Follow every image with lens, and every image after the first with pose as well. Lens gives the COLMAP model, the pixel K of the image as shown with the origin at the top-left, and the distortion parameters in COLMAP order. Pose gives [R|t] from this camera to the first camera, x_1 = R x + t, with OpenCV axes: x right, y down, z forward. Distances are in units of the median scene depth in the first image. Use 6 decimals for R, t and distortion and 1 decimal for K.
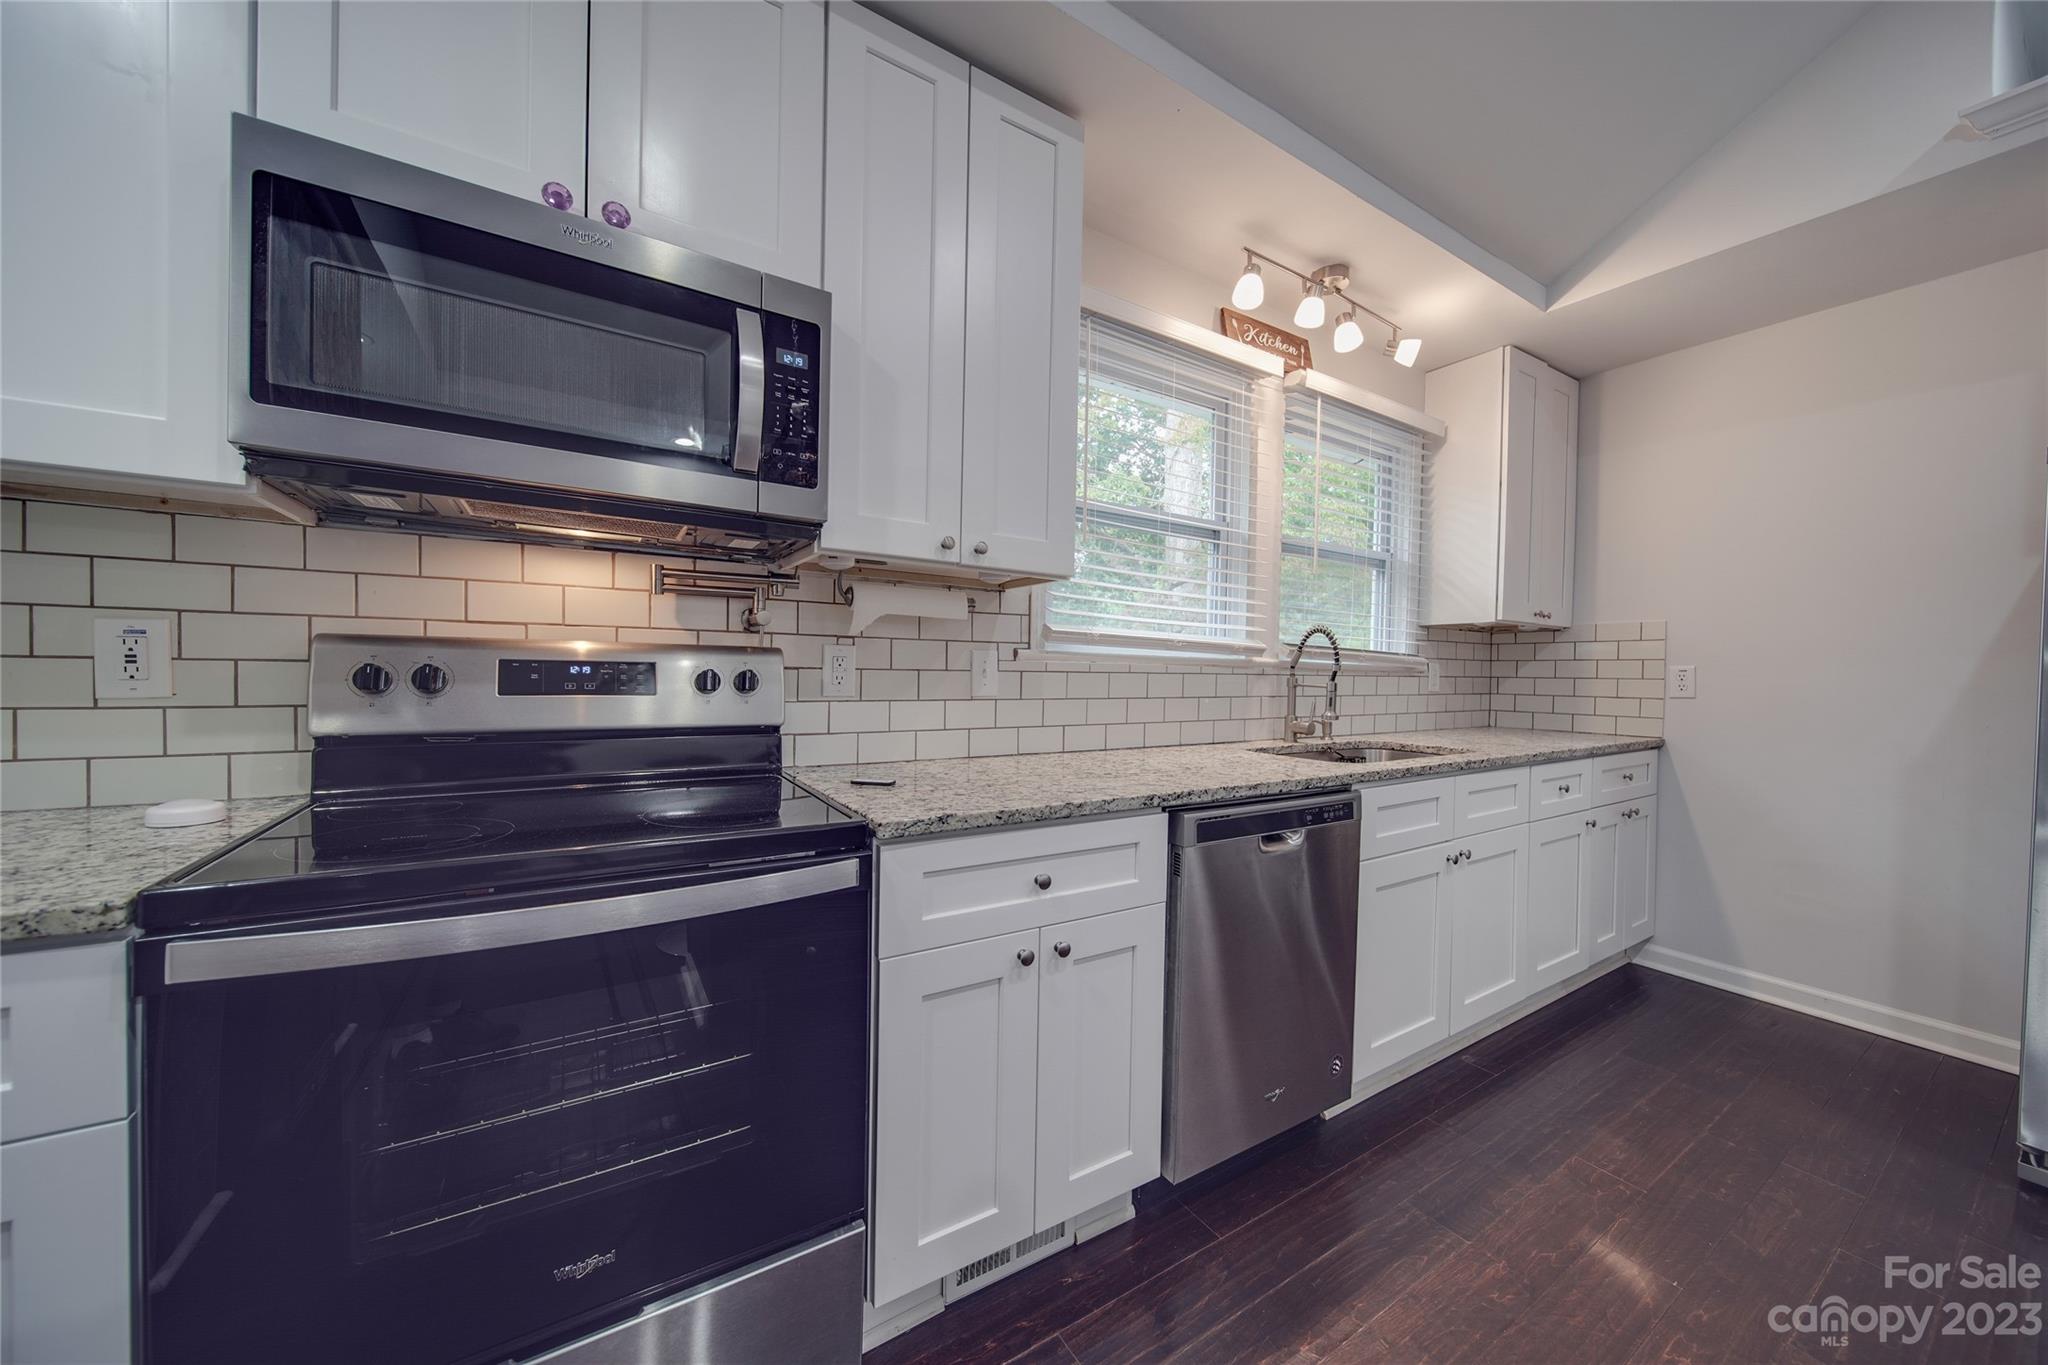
lens RADIAL K [[717.0, 0, 1028.3], [0, 717.0, 683.6], [0, 0, 1]] dist [0.000681, -0.000392]
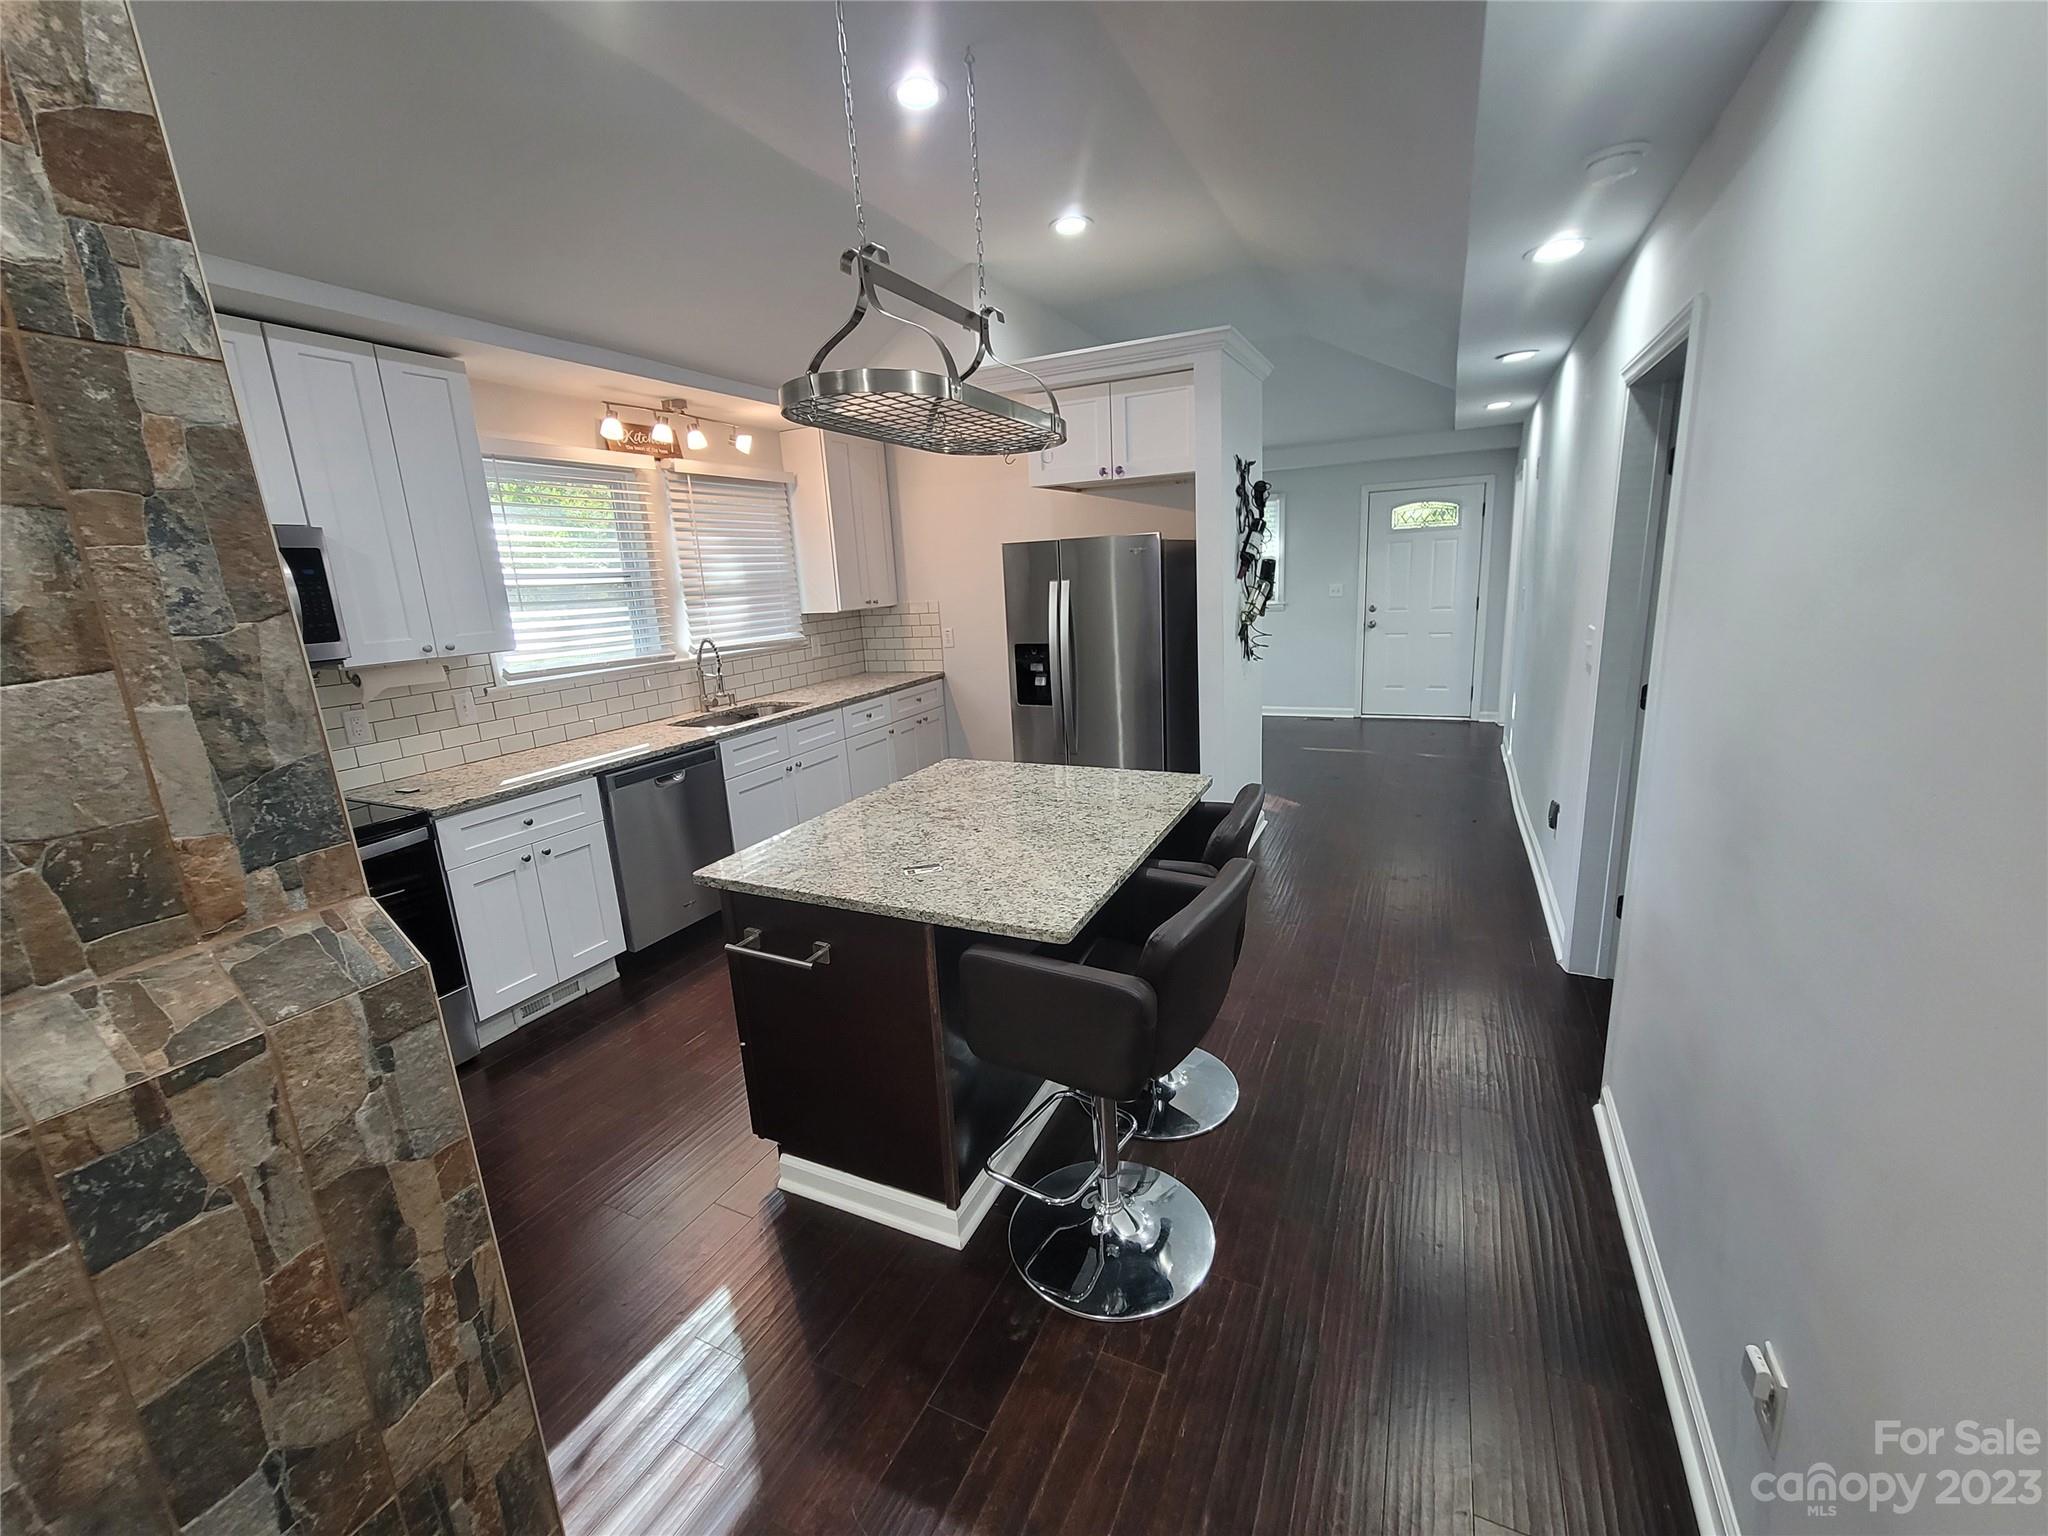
lens RADIAL K [[836.5, 0, 1017.8], [0, 836.5, 761.4], [0, 0, 1]] dist [-0.002125, -0.000322]
pose [[0.851257, -0.182328, 0.492055, 0.056931], [0.081237, 0.972180, 0.219696, -0.257427], [-0.518423, -0.147044, 0.842387, -1.455108]]
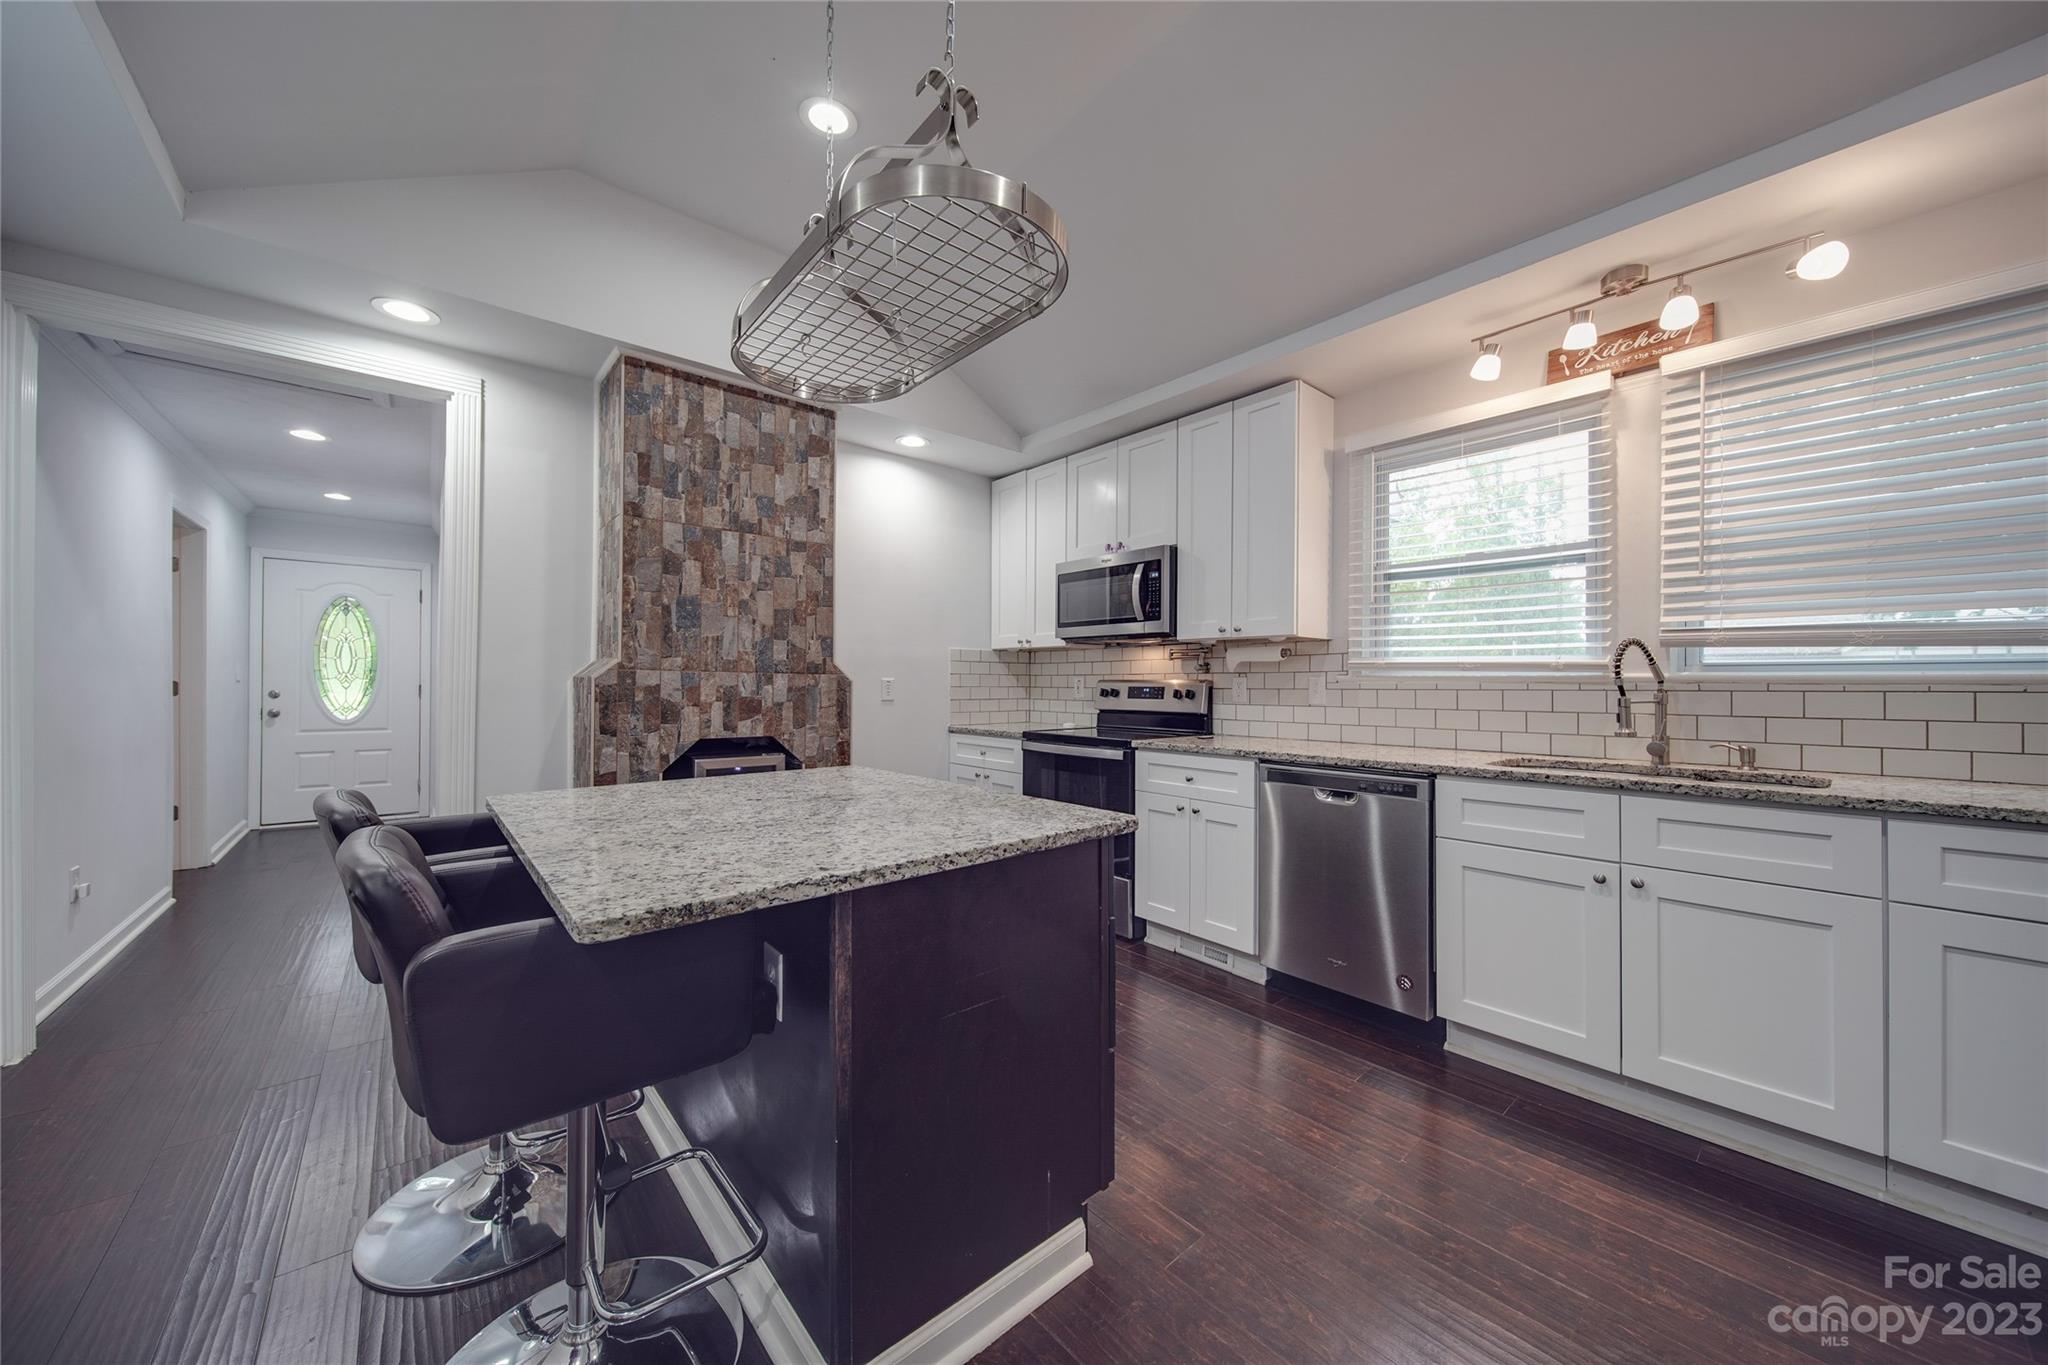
lens RADIAL K [[717.0, 0, 1023.4], [0, 717.0, 681.2], [0, 0, 1]] dist [0.000681, -0.000392]
pose [[0.137250, -0.023426, -0.990259, 1.923814], [-0.022298, 0.999394, -0.026733, 0.030130], [0.990285, 0.025750, 0.136645, 0.123136]]
